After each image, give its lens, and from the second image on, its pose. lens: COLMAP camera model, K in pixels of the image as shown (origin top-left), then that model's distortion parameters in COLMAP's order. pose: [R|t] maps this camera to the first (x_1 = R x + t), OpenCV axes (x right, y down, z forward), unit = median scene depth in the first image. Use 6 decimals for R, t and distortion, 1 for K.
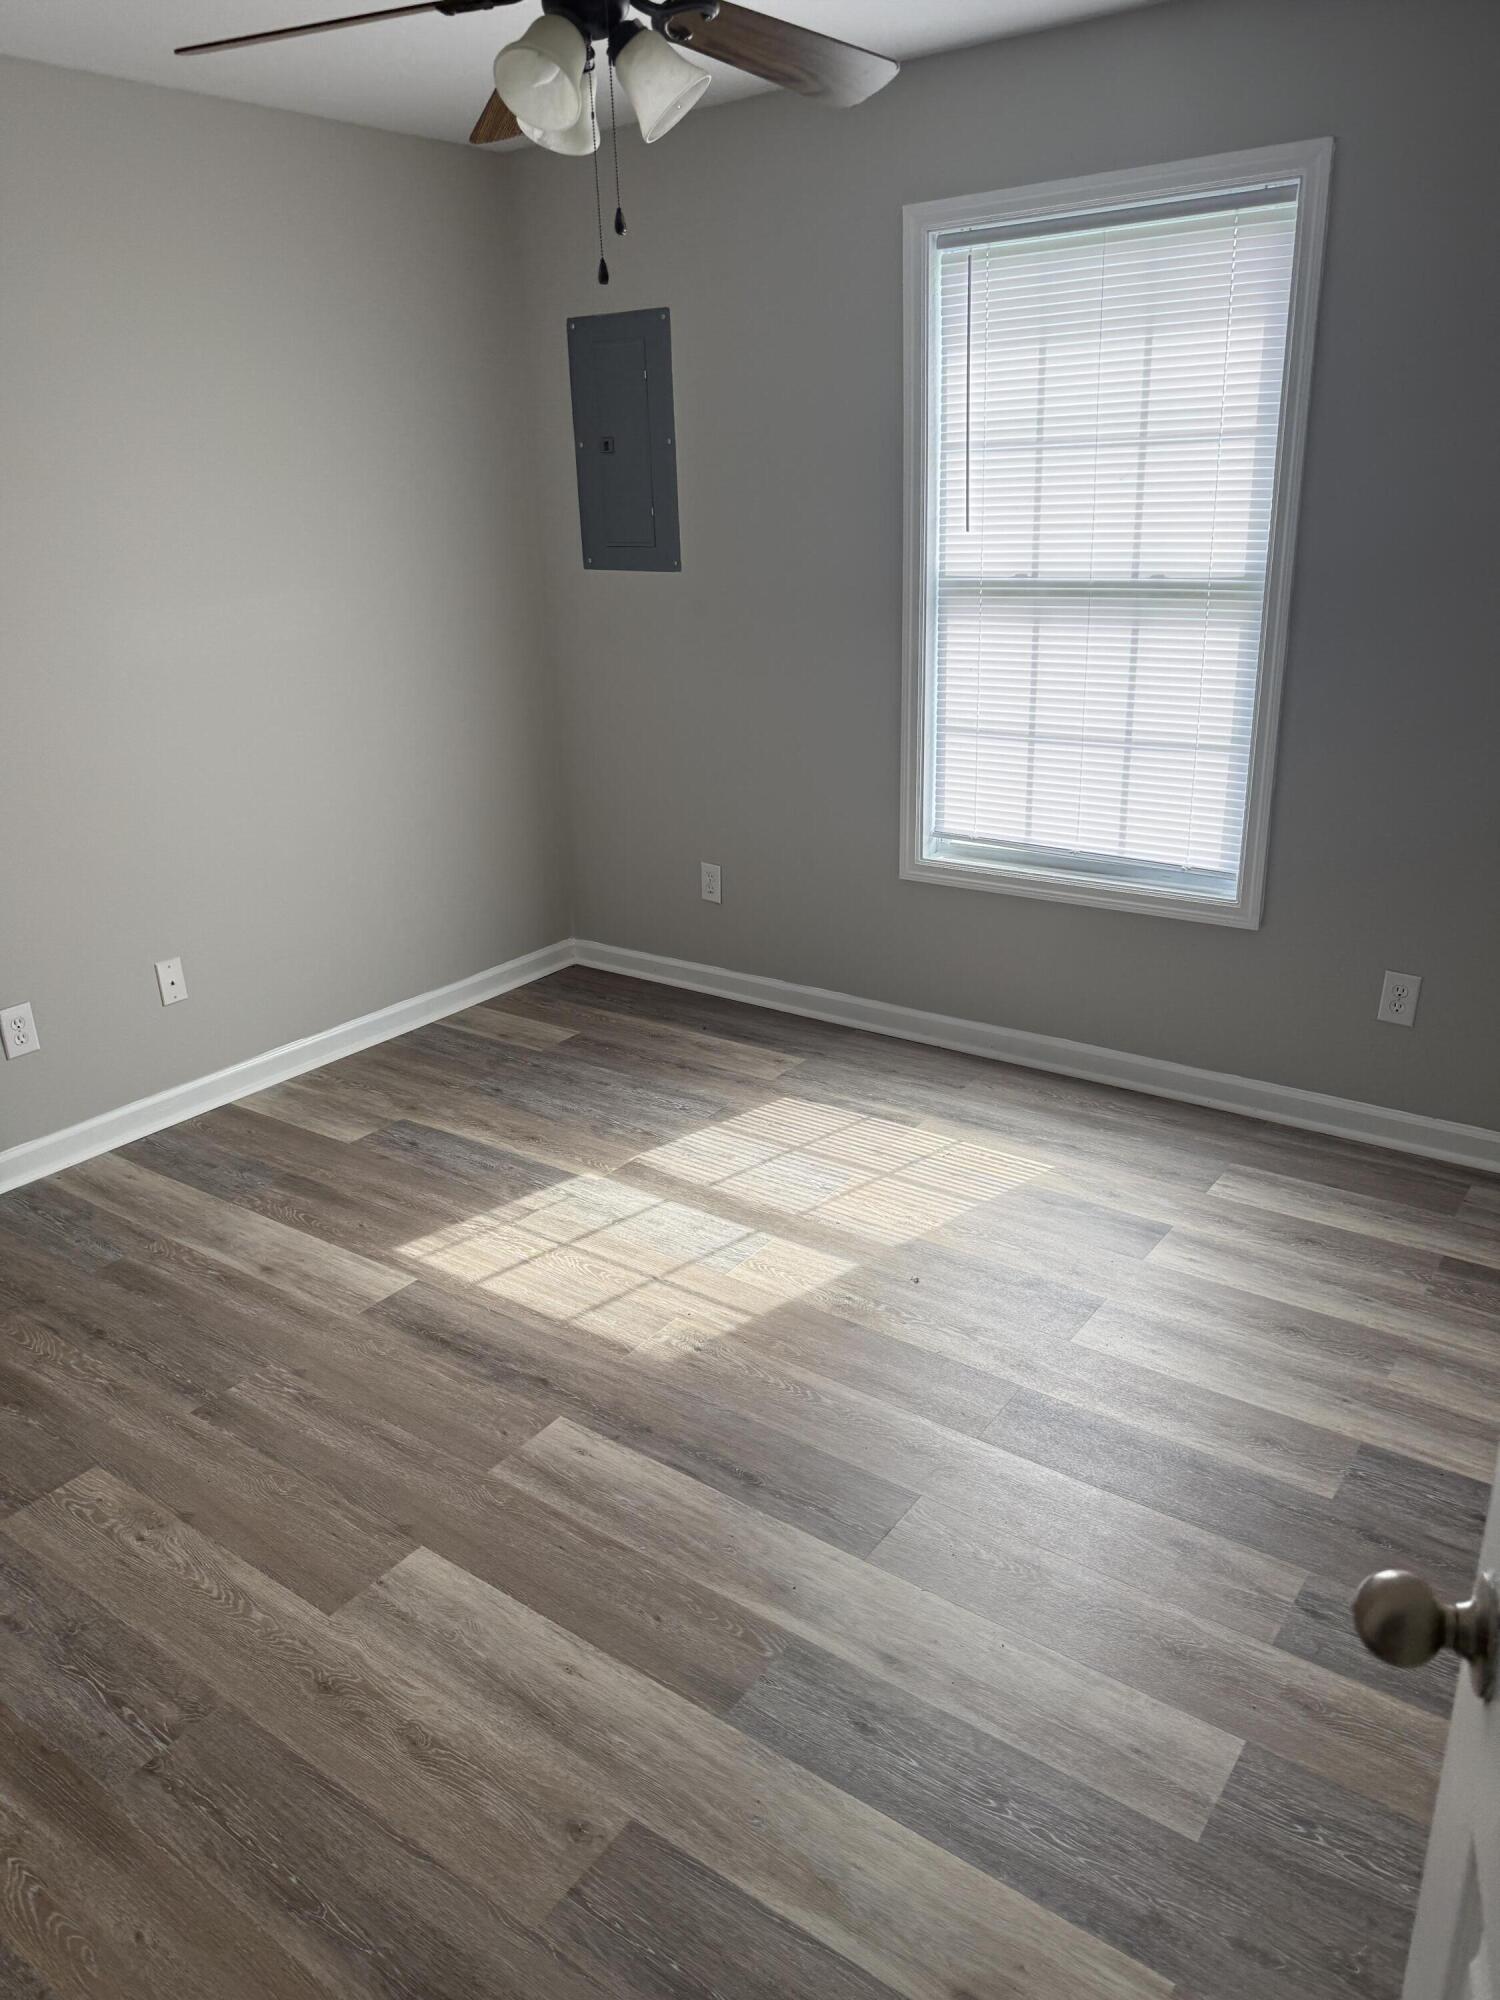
lens RADIAL K [[1409.1, 0, 759.3], [0, 1409.1, 1012.4], [0, 0, 1]] dist [0.002698, -0.011974]
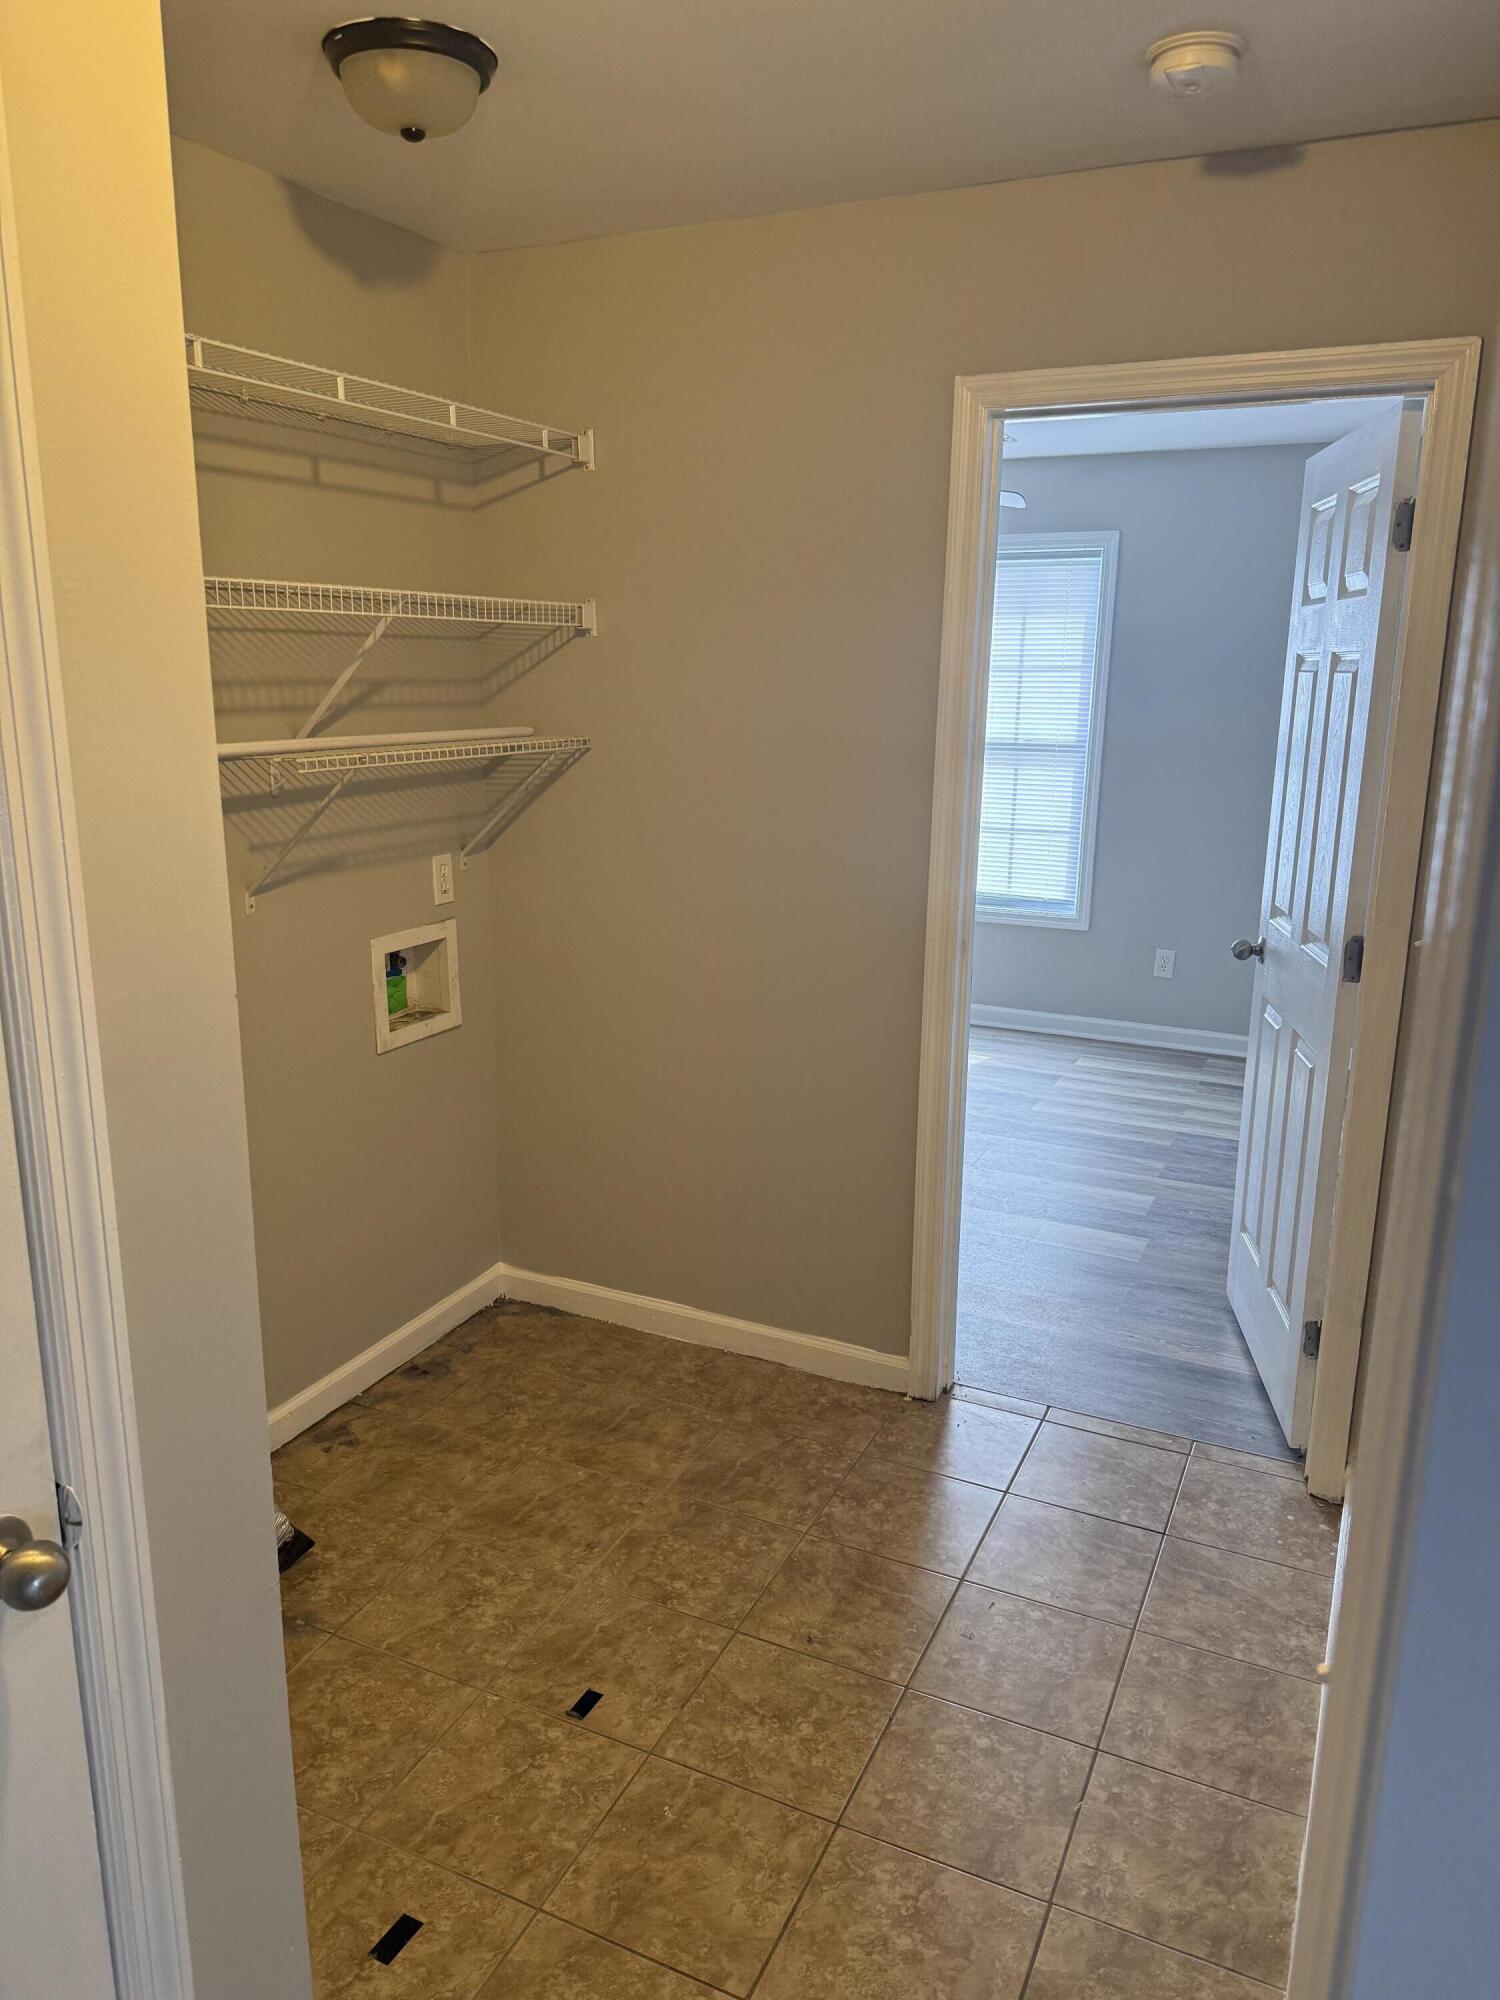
lens RADIAL K [[1409.1, 0, 738.9], [0, 1409.1, 1008.8], [0, 0, 1]] dist [0.002698, -0.011974]
pose [[0.981166, 0.007549, 0.193019, -0.483451], [0.018613, 0.990891, -0.133371, 0.304165], [-0.192267, 0.134452, 0.972088, -0.733303]]
